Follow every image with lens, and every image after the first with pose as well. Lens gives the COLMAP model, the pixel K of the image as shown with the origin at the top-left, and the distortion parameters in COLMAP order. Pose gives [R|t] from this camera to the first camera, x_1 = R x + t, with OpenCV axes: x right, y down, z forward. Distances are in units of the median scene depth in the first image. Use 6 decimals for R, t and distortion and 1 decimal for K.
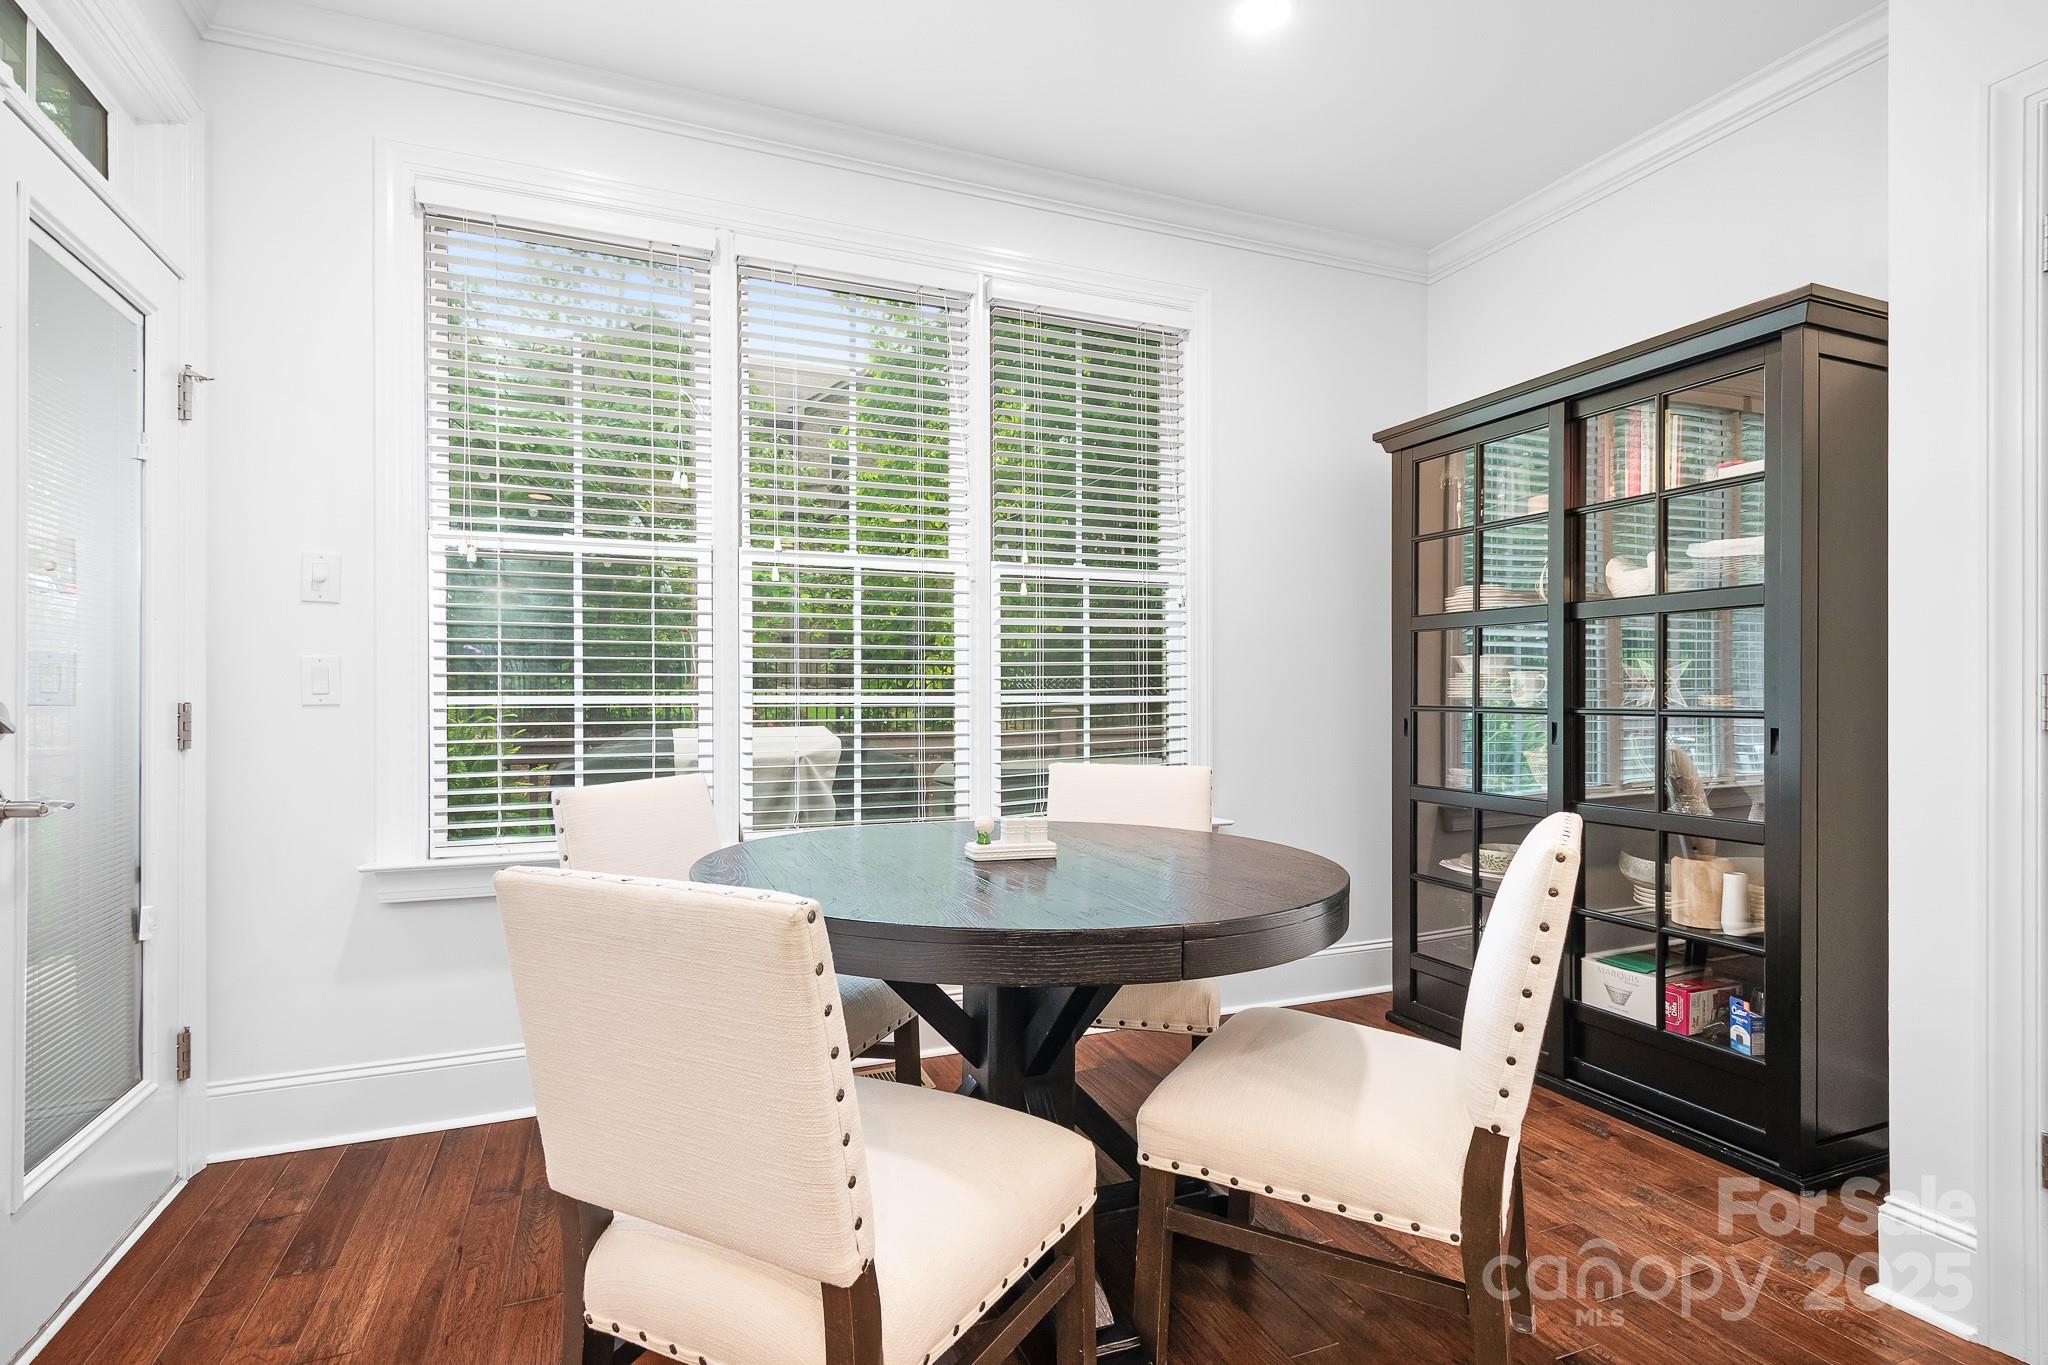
lens RADIAL K [[987.1, 0, 1021.0], [0, 987.1, 682.6], [0, 0, 1]] dist [0.003132, 0.000183]
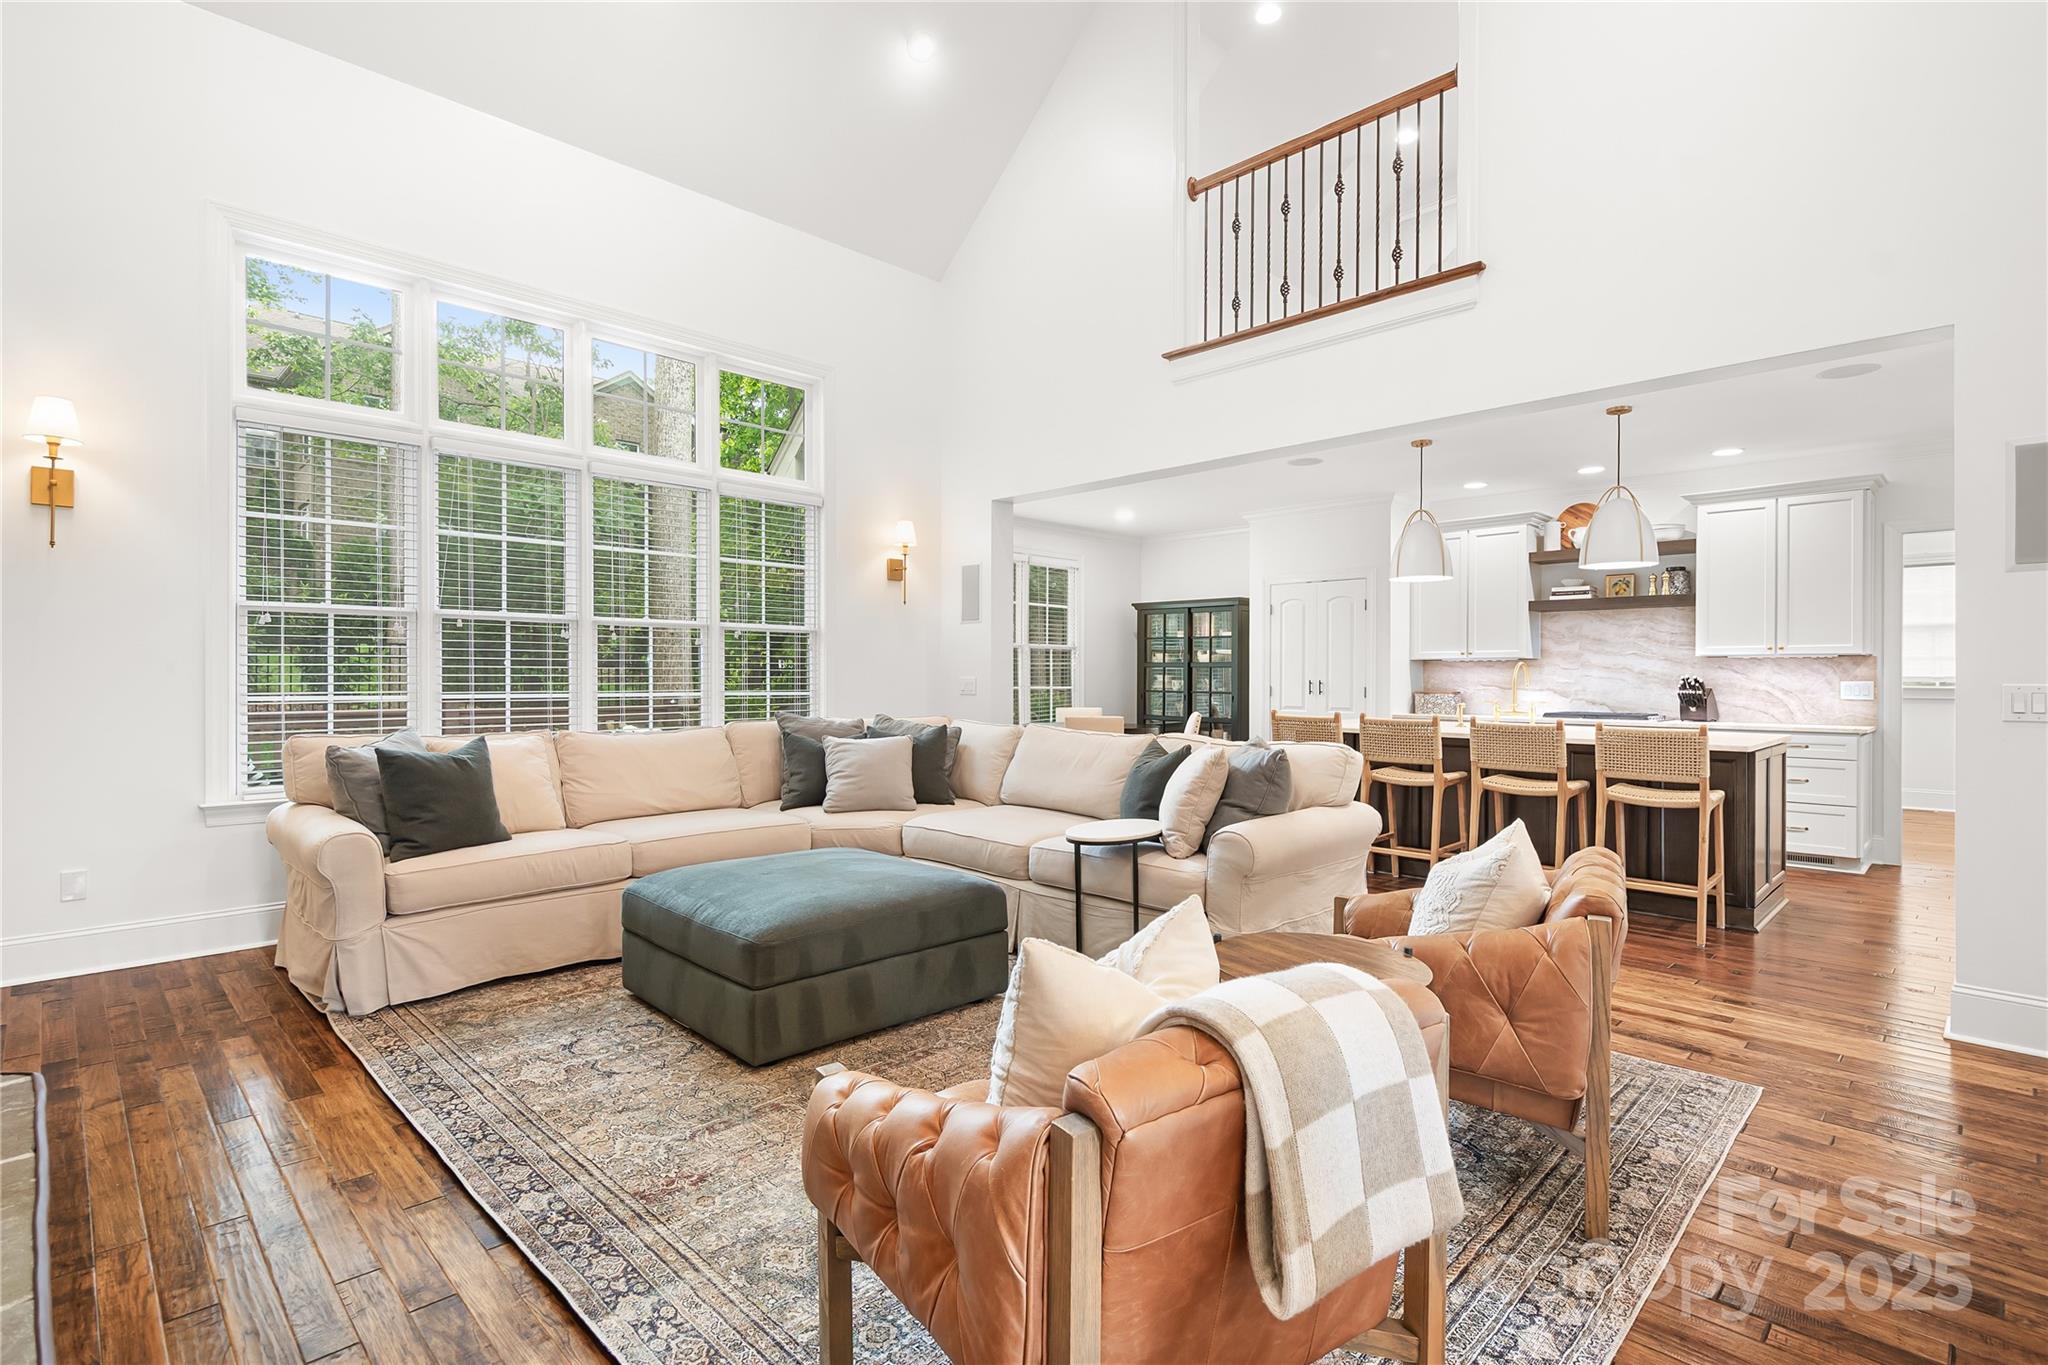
lens RADIAL K [[987.1, 0, 1024.4], [0, 987.1, 682.9], [0, 0, 1]] dist [0.003132, 0.000183]
pose [[0.925338, -0.003731, 0.379126, -1.383412], [0.001330, 0.999977, 0.006594, -0.028741], [-0.379142, -0.005597, 0.925322, -2.134250]]
